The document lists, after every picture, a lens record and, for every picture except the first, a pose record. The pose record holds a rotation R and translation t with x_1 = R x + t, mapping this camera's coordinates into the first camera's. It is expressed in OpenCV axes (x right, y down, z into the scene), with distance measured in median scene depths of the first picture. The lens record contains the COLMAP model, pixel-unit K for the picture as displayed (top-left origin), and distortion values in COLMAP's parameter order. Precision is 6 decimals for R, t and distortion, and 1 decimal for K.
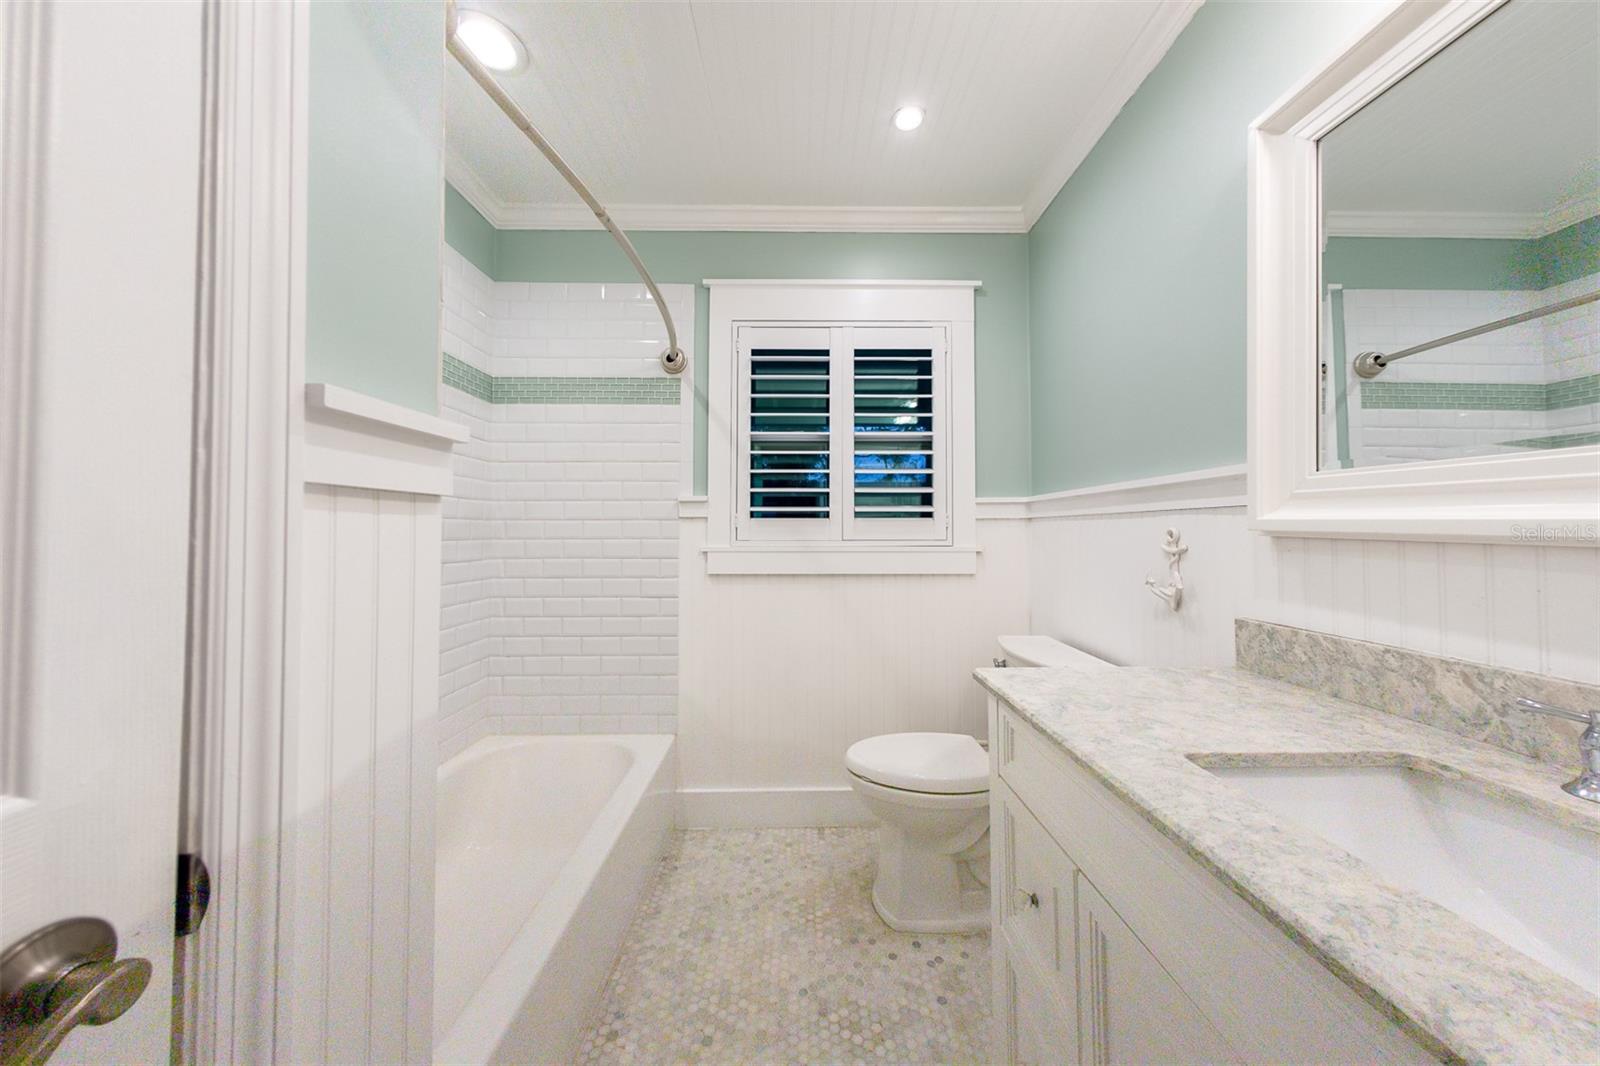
lens RADIAL K [[528.1, 0, 800.0], [0, 528.1, 533.0], [0, 0, 1]] dist [-0.001295, -0.000033]
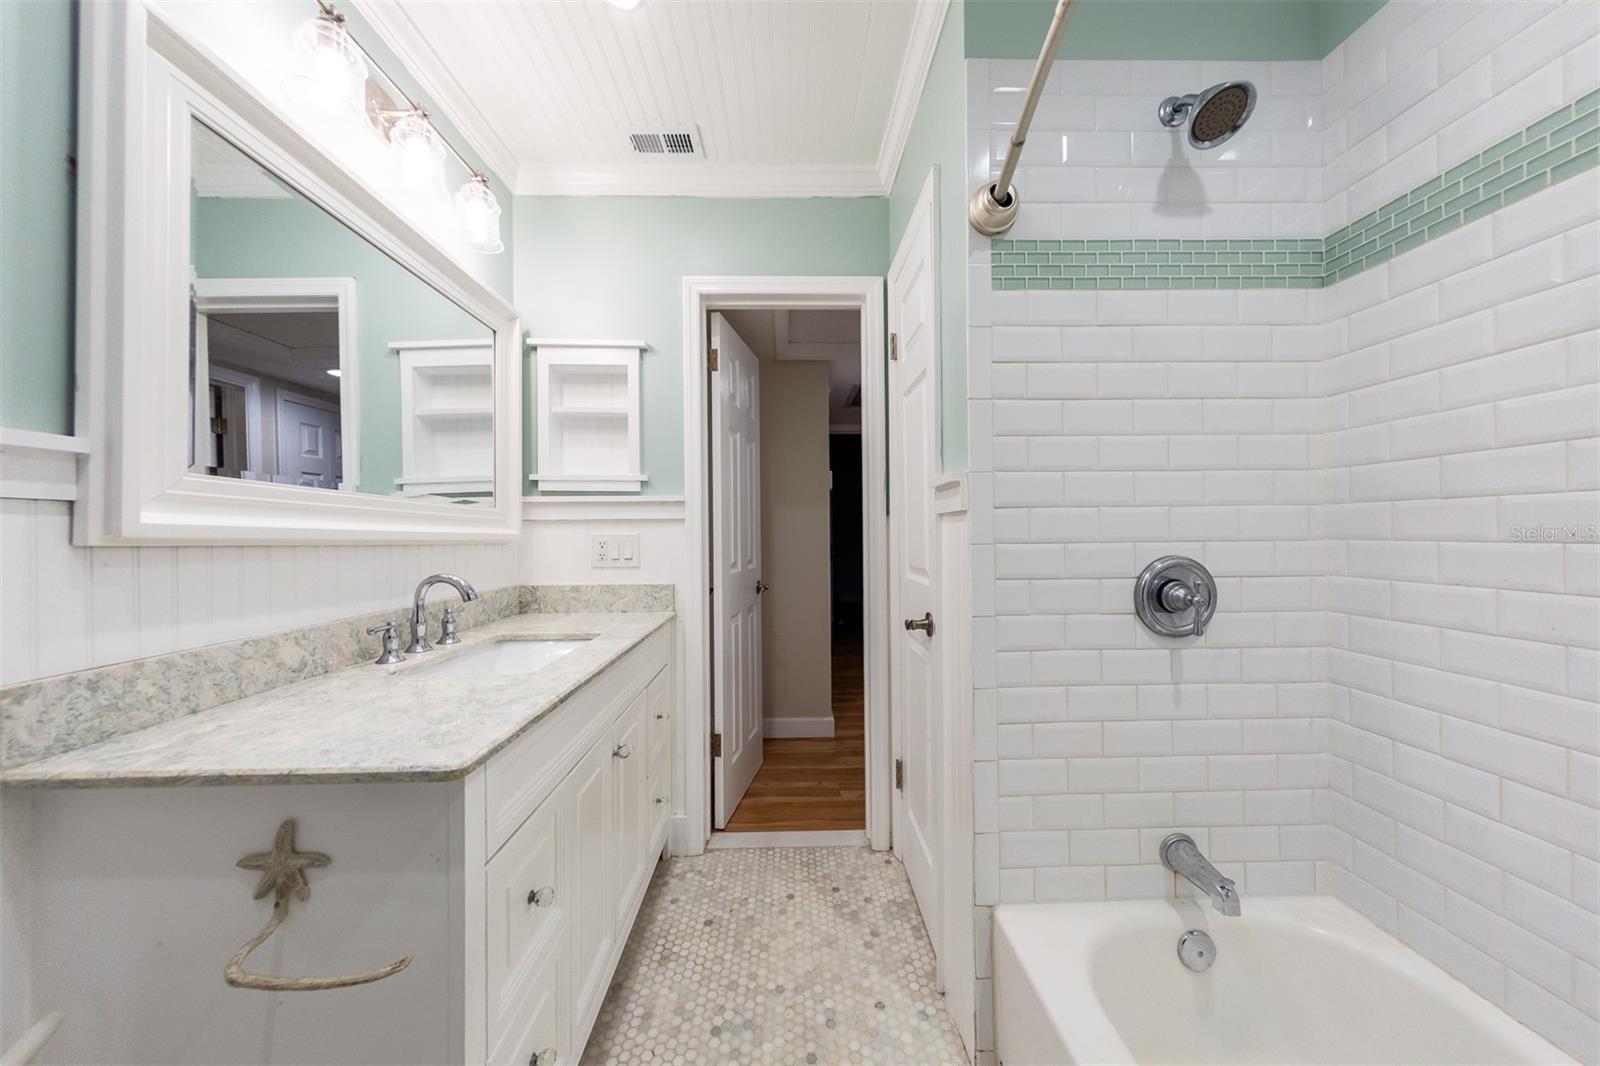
lens RADIAL K [[528.1, 0, 800.0], [0, 528.1, 533.0], [0, 0, 1]] dist [-0.001295, -0.000033]
pose [[-0.999885, 0.008208, -0.012786, -0.068820], [0.008149, 0.999956, 0.004622, -0.009463], [0.012824, 0.004517, -0.999908, 2.045967]]
